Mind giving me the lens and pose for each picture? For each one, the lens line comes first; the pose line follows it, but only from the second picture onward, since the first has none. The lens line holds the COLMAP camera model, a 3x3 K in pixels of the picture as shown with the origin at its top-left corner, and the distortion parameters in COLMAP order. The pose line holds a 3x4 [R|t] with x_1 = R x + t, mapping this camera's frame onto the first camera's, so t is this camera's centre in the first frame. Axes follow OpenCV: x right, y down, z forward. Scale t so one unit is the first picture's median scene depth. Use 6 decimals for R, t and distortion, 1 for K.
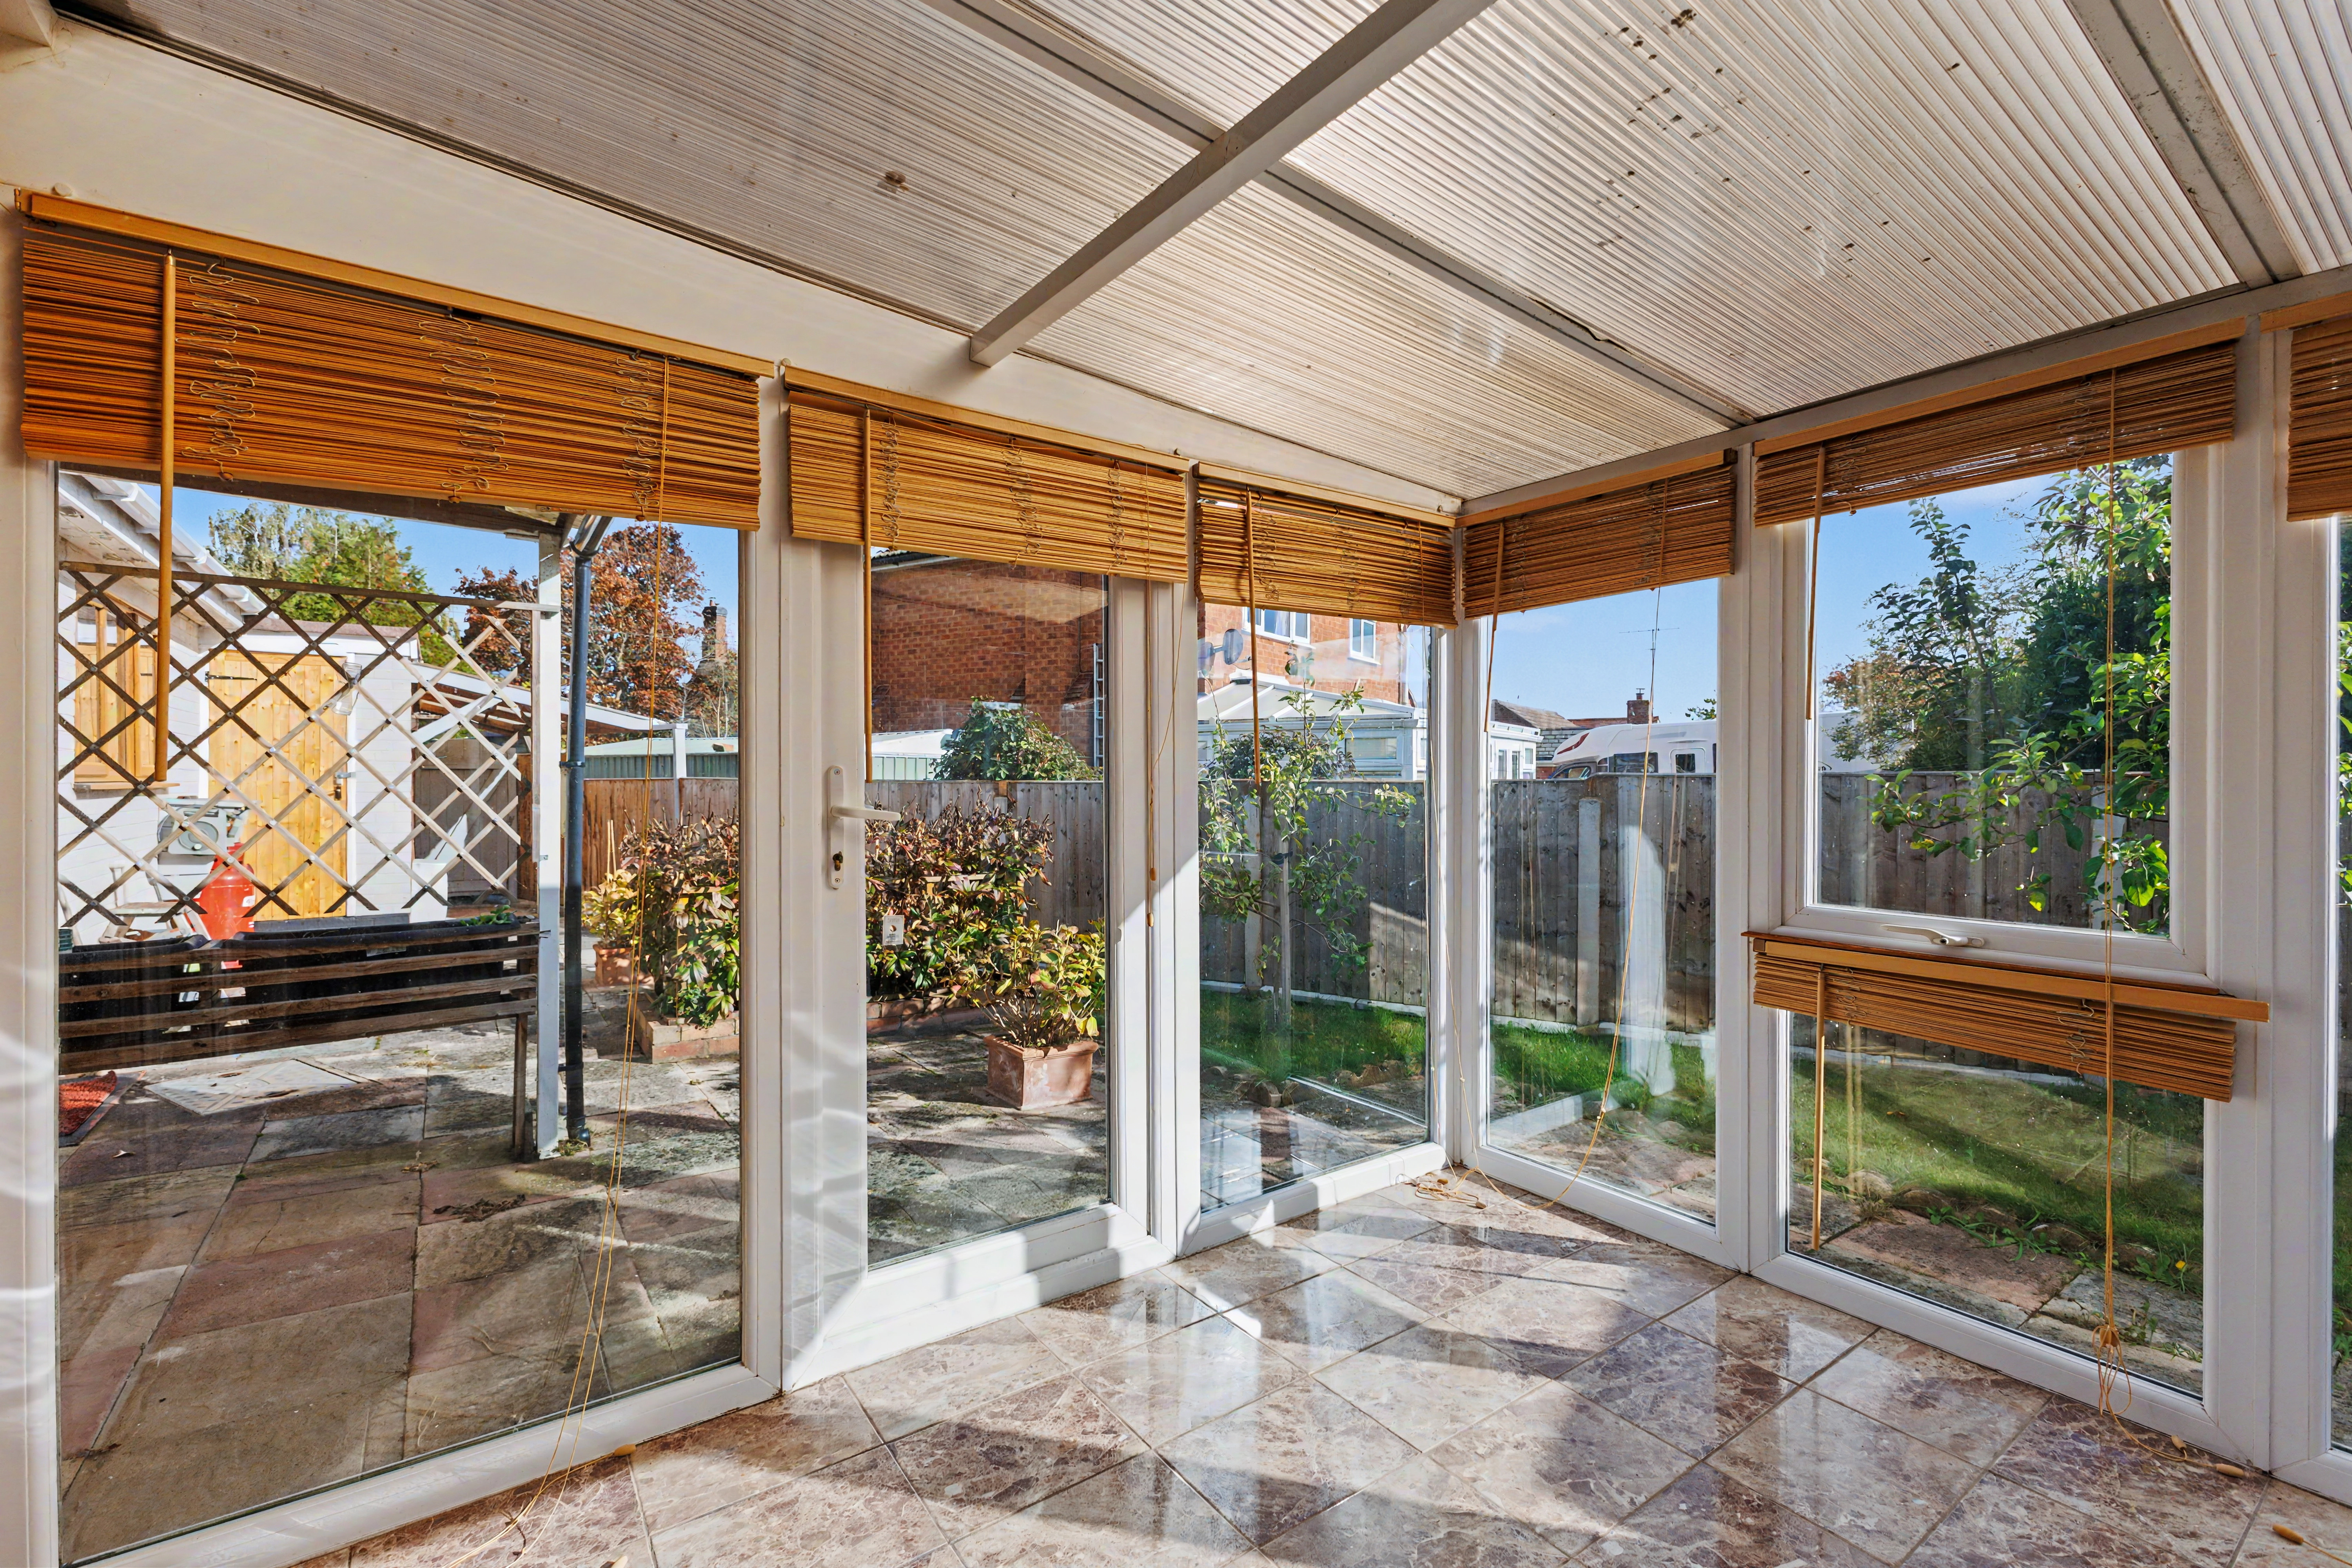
lens RADIAL K [[1010.8, 0, 1172.7], [0, 1010.8, 781.3], [0, 0, 1]] dist [0.002961, 0.000285]
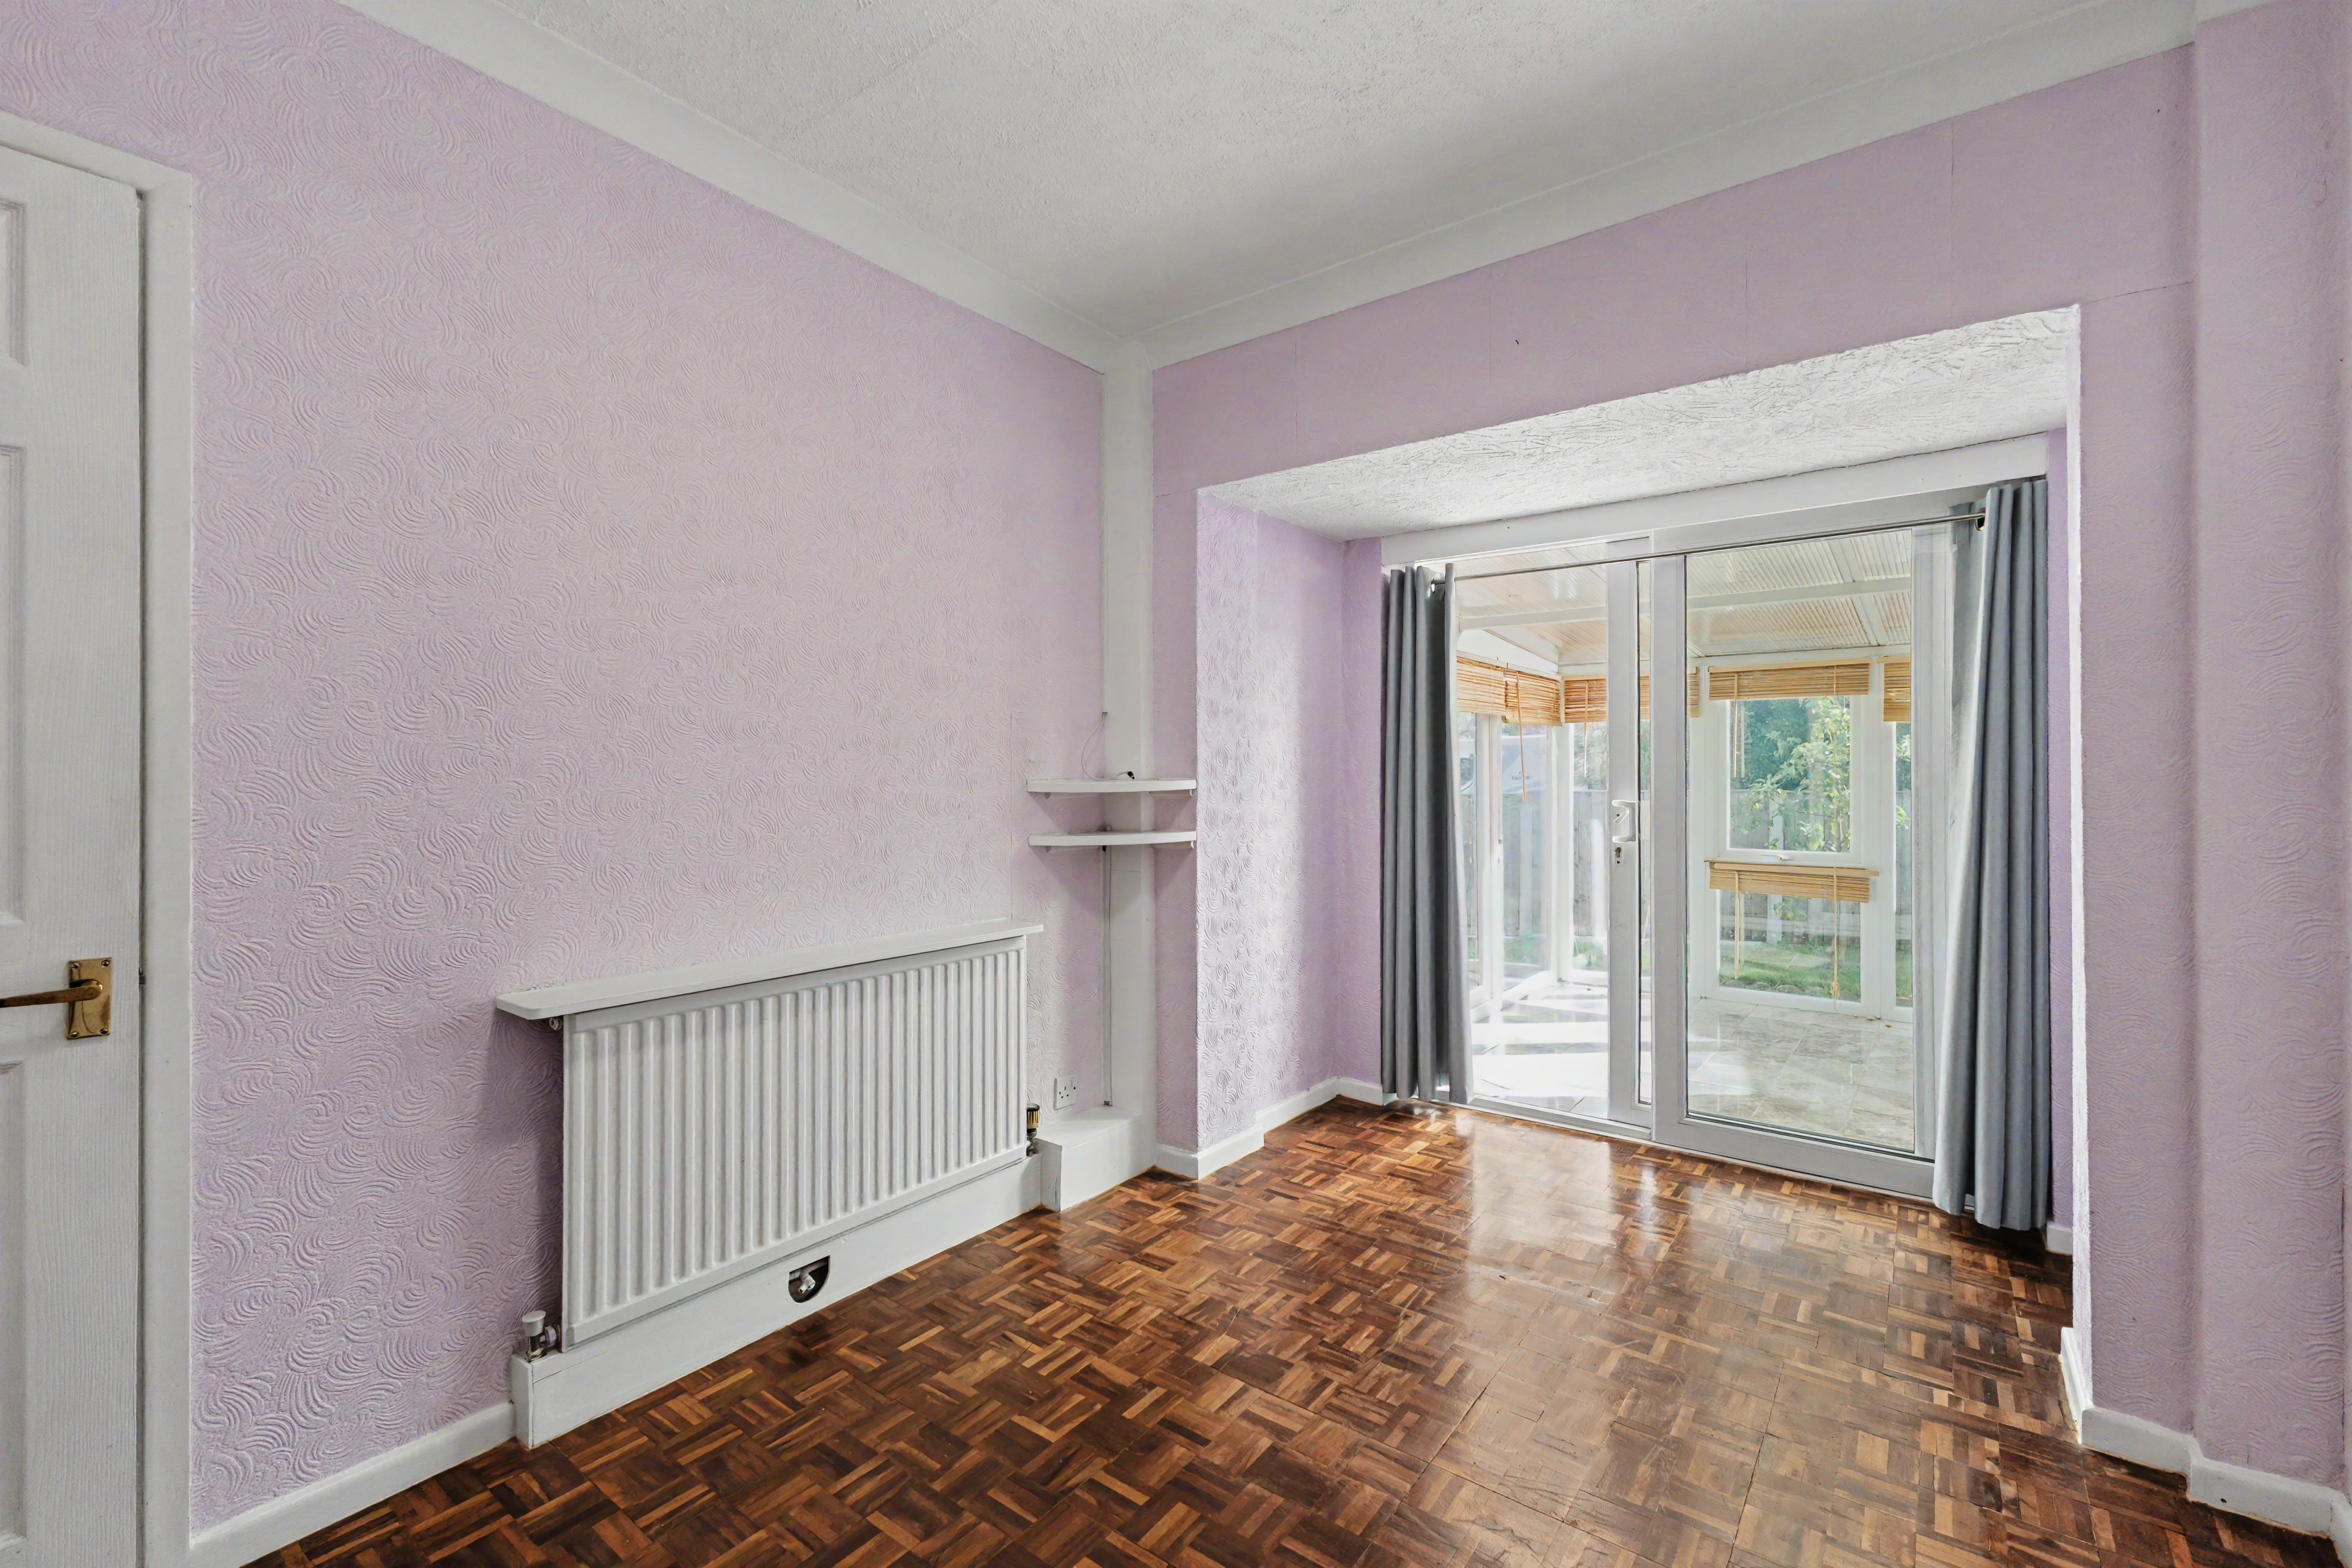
lens RADIAL K [[1010.8, 0, 1172.7], [0, 1010.8, 781.3], [0, 0, 1]] dist [0.002961, 0.000285]
pose [[0.958478, 0.002362, 0.285155, -1.408777], [-0.000590, 0.999980, -0.006298, -0.032482], [-0.285164, 0.005868, 0.958461, -1.024729]]
